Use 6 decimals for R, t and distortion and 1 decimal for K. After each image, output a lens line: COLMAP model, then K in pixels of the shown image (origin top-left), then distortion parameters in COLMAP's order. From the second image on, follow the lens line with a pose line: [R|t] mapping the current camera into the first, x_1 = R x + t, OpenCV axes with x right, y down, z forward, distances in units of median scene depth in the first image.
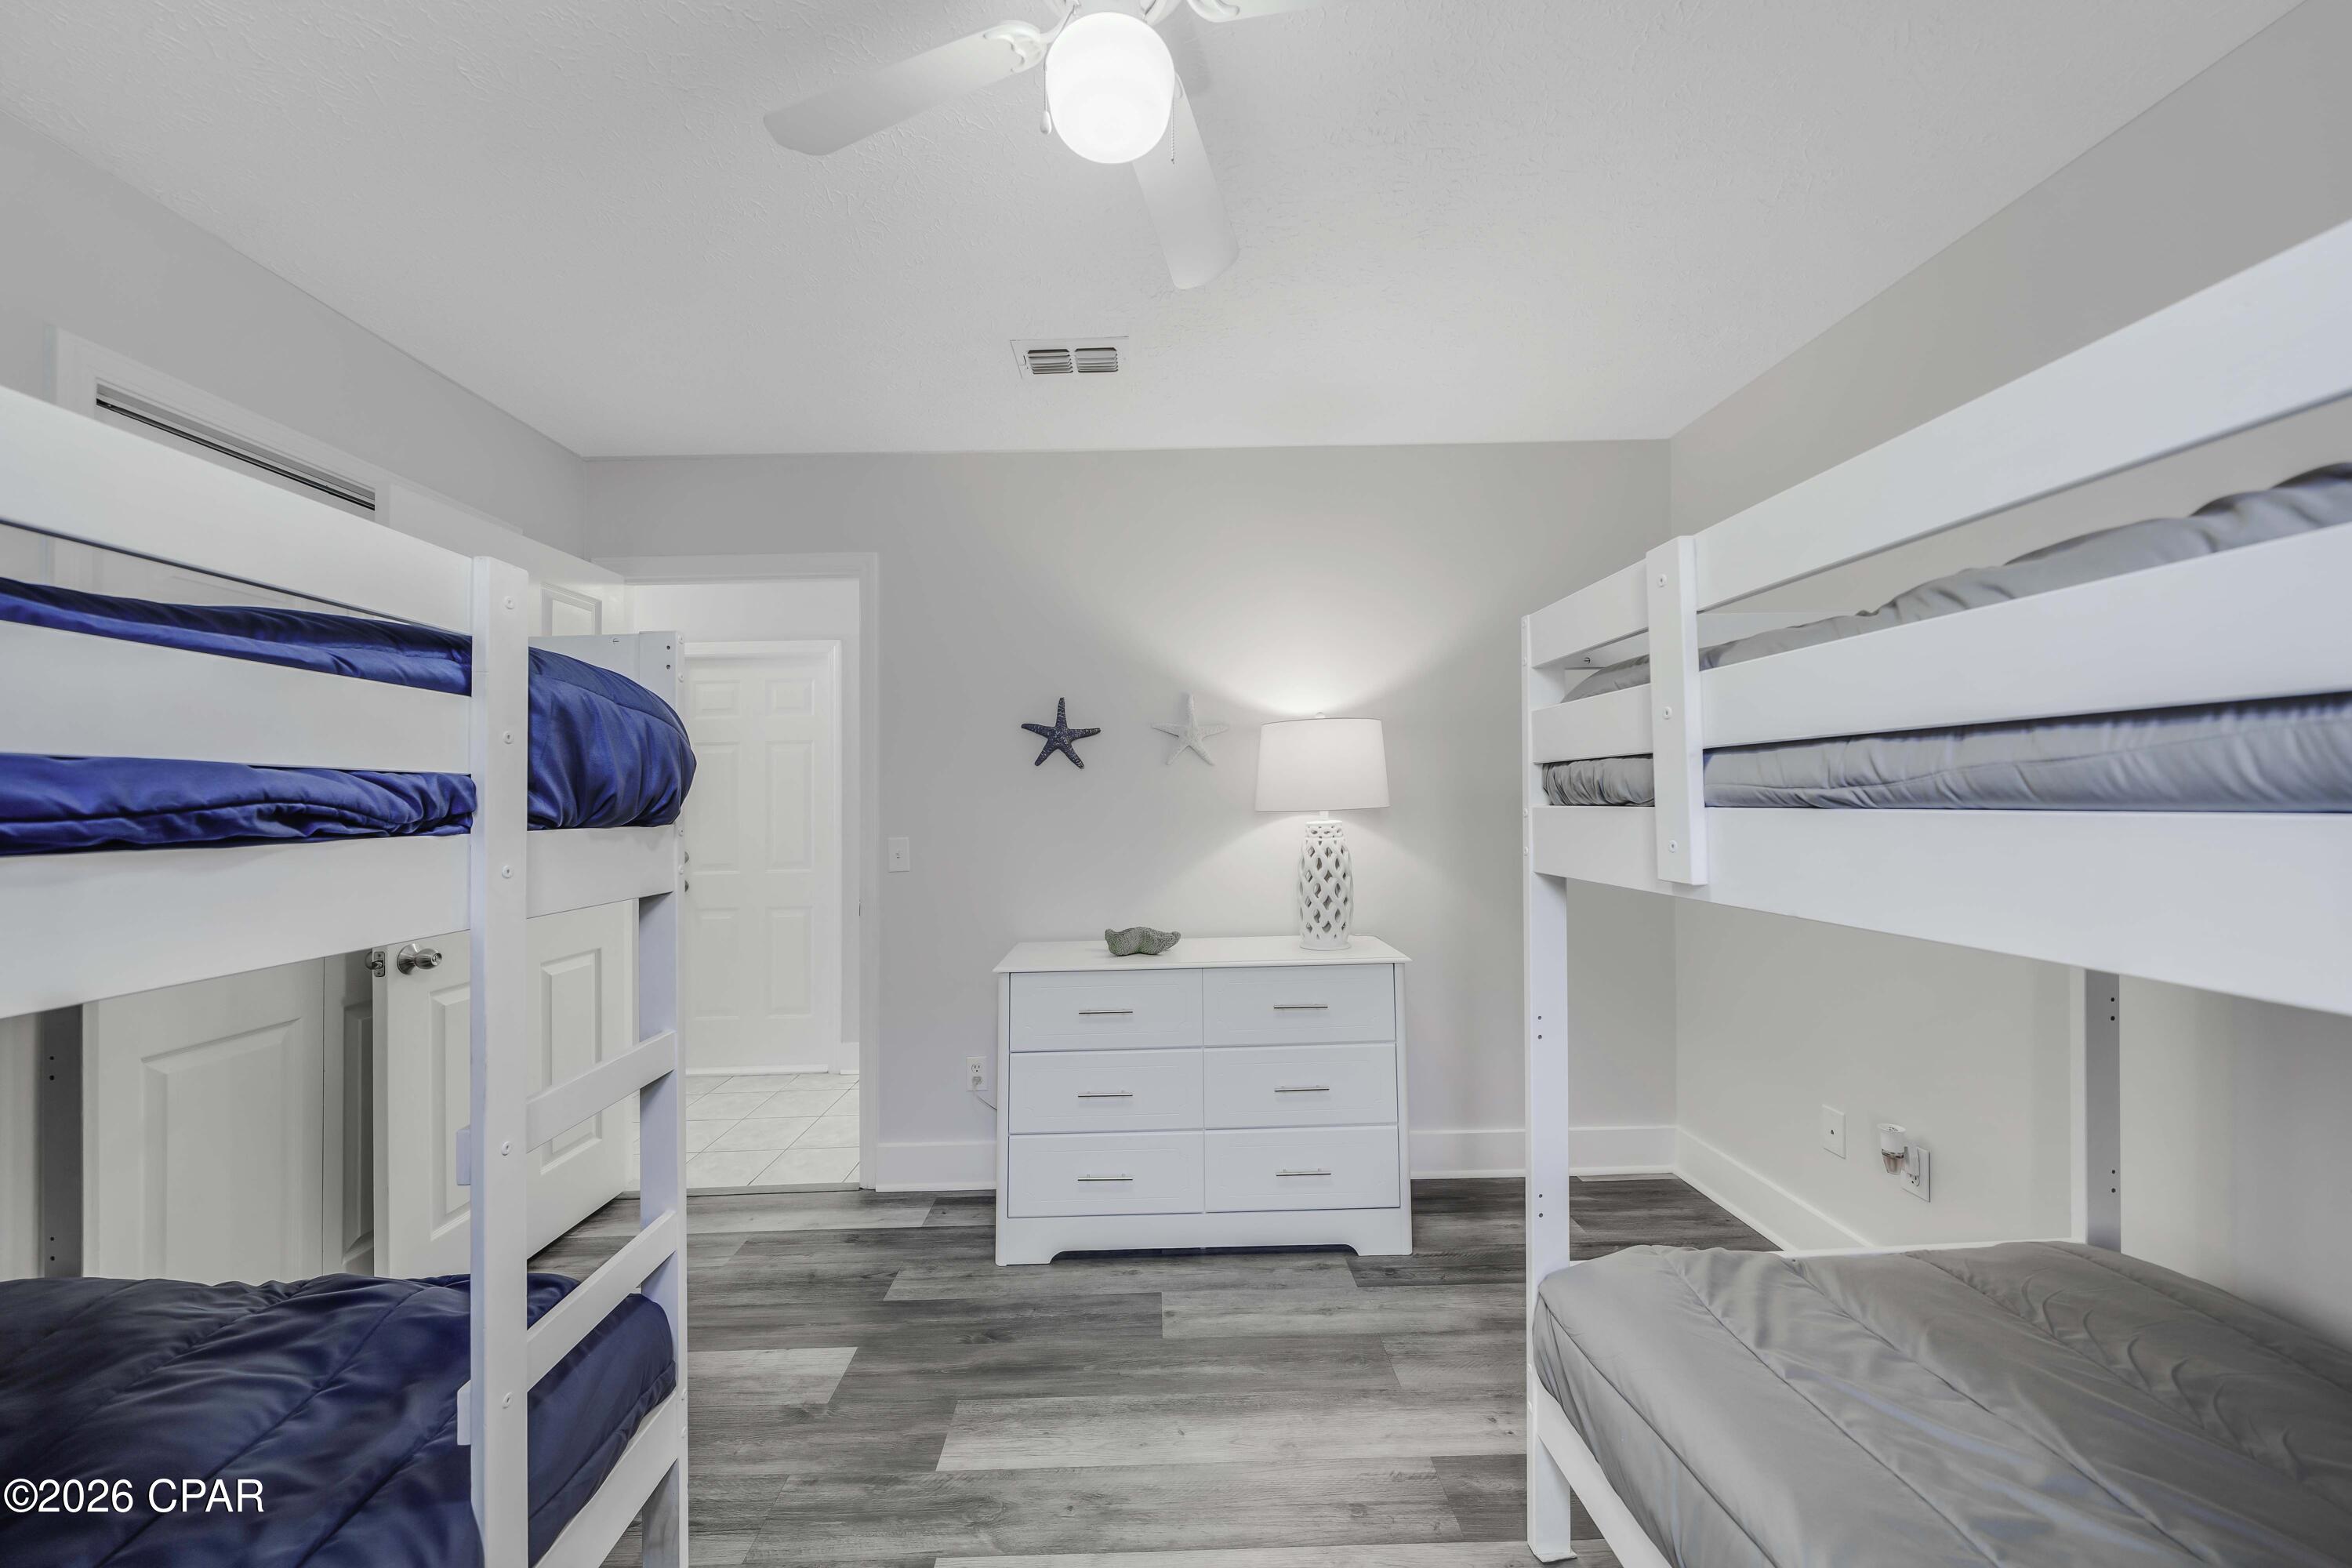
lens RADIAL K [[819.5, 0, 1150.3], [0, 819.5, 789.5], [0, 0, 1]] dist [-0.005826, -0.000085]
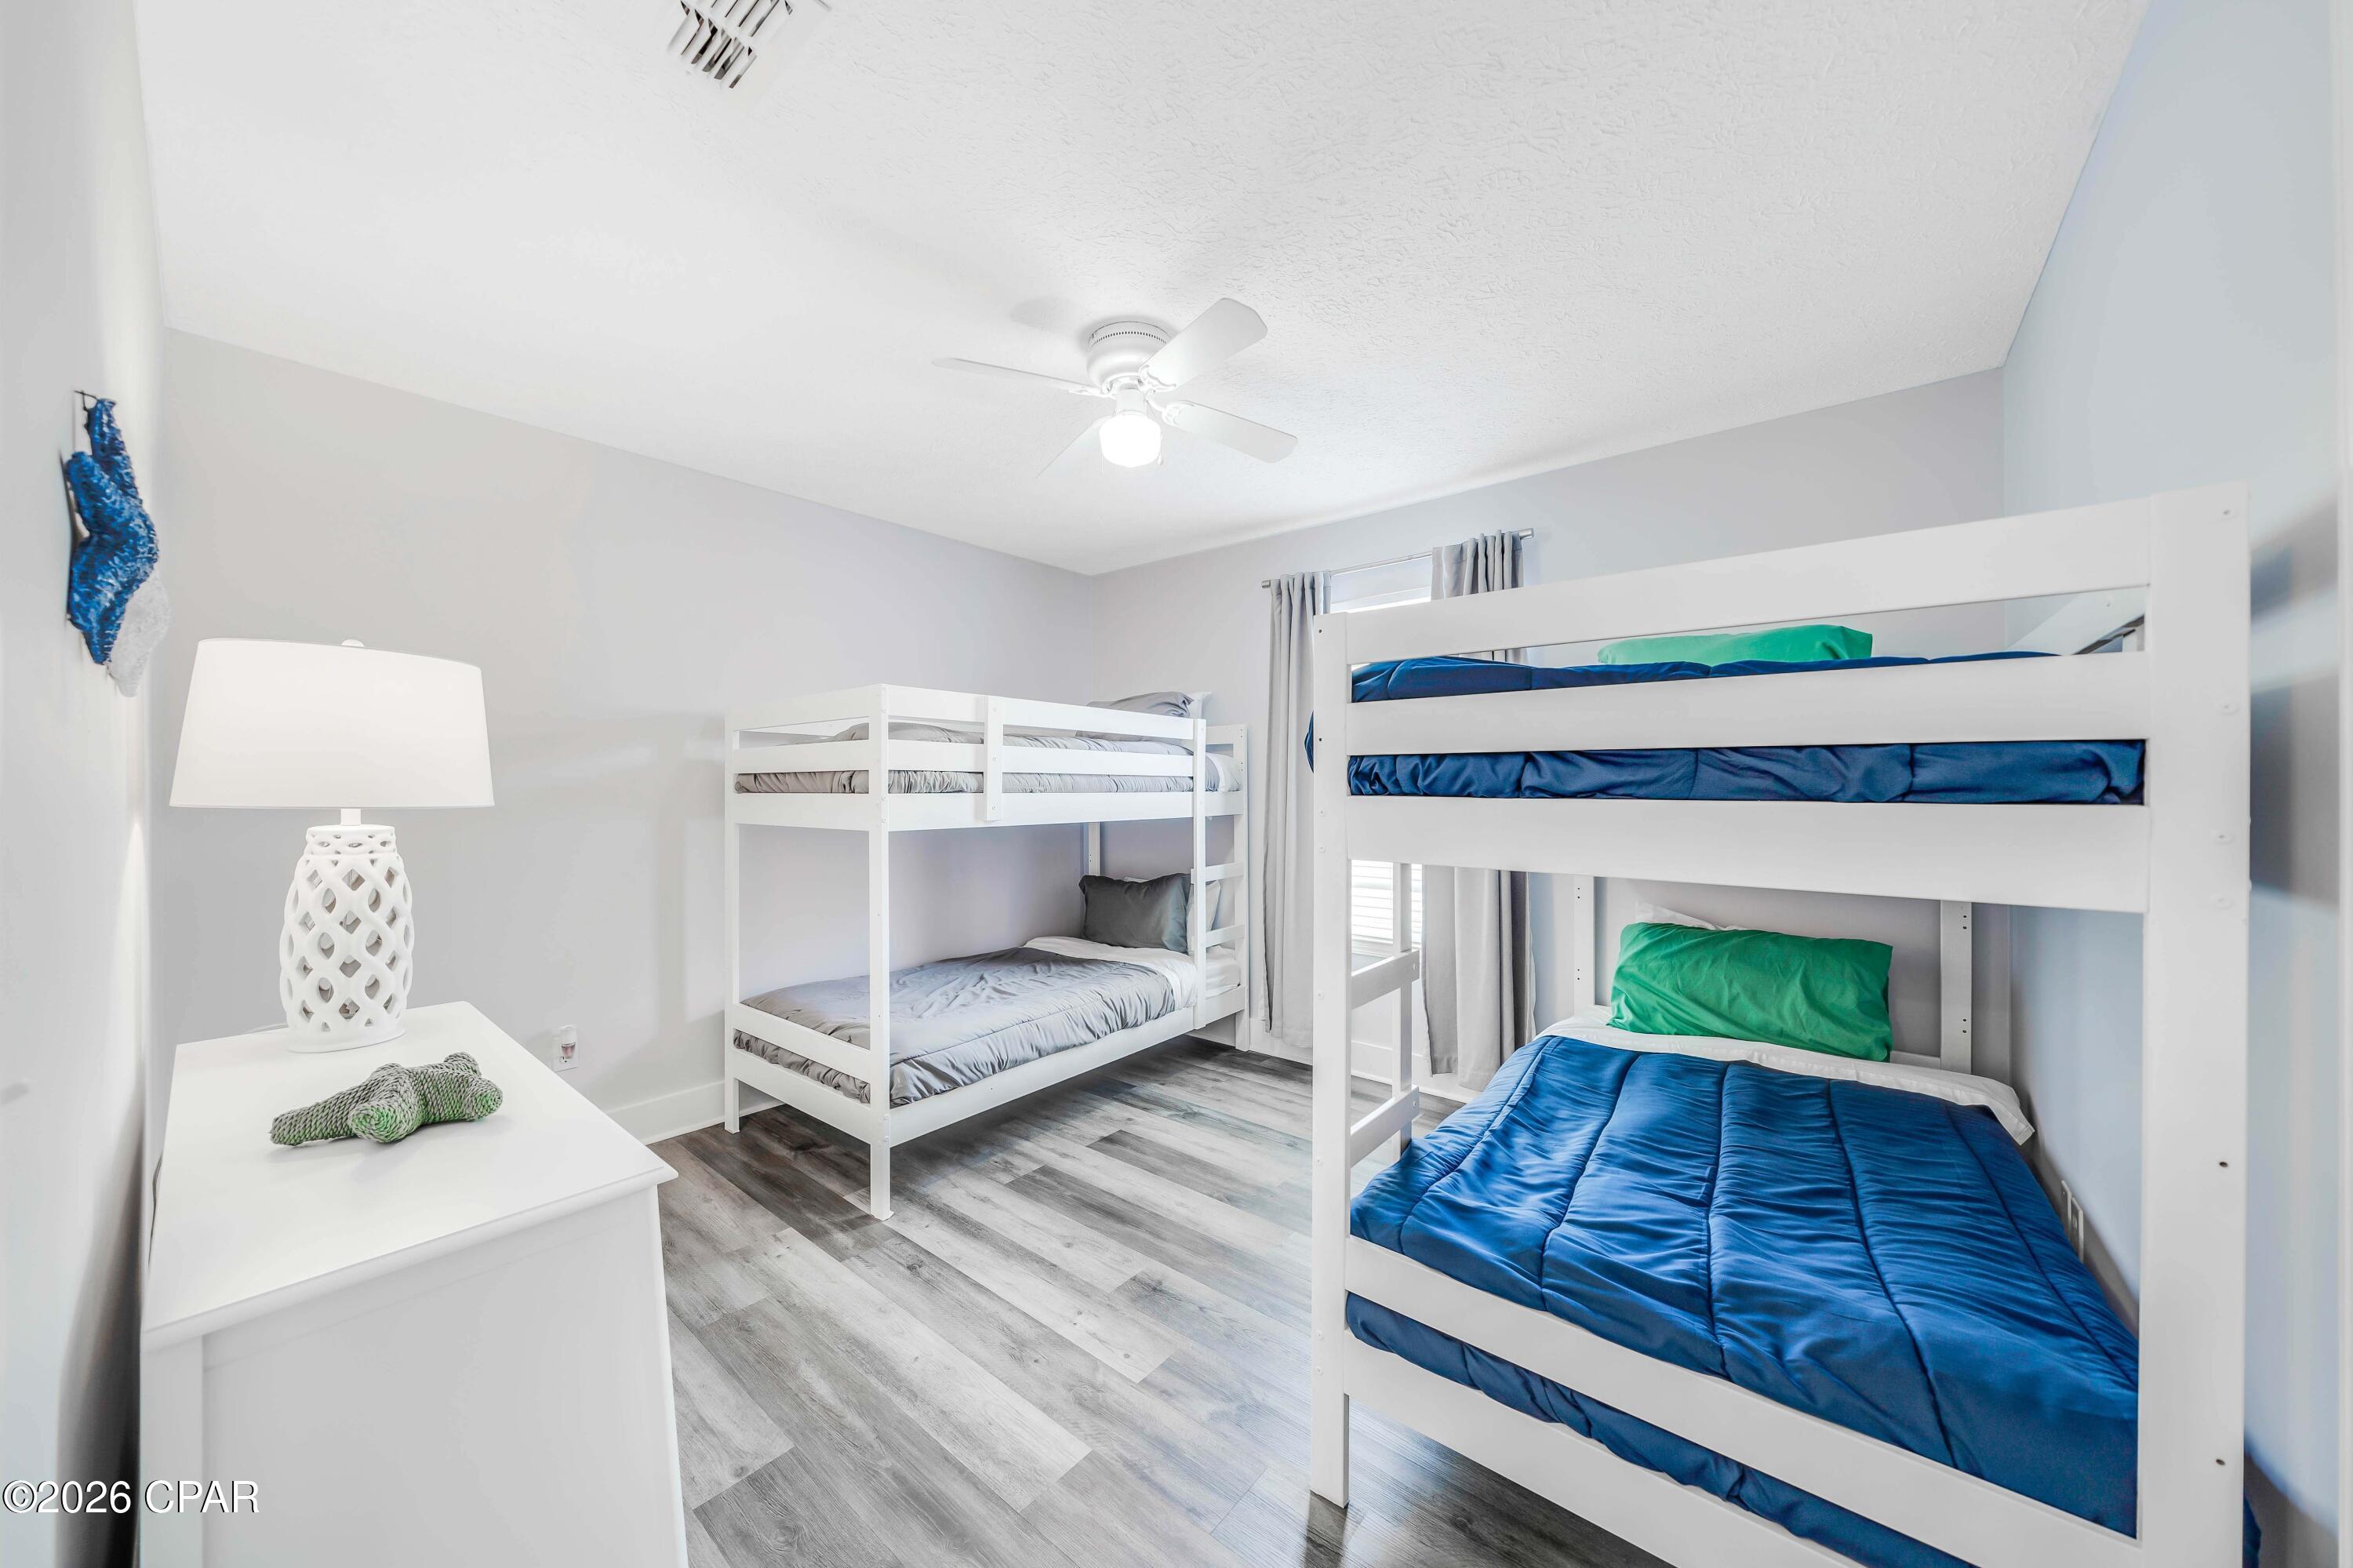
lens RADIAL K [[819.8, 0, 1150.8], [0, 819.8, 789.5], [0, 0, 1]] dist [-0.005826, -0.000085]
pose [[-0.754516, 0.020276, 0.655969, -0.966164], [0.012375, 0.999784, -0.016670, 0.038641], [-0.656165, -0.004460, -0.754604, 1.667813]]
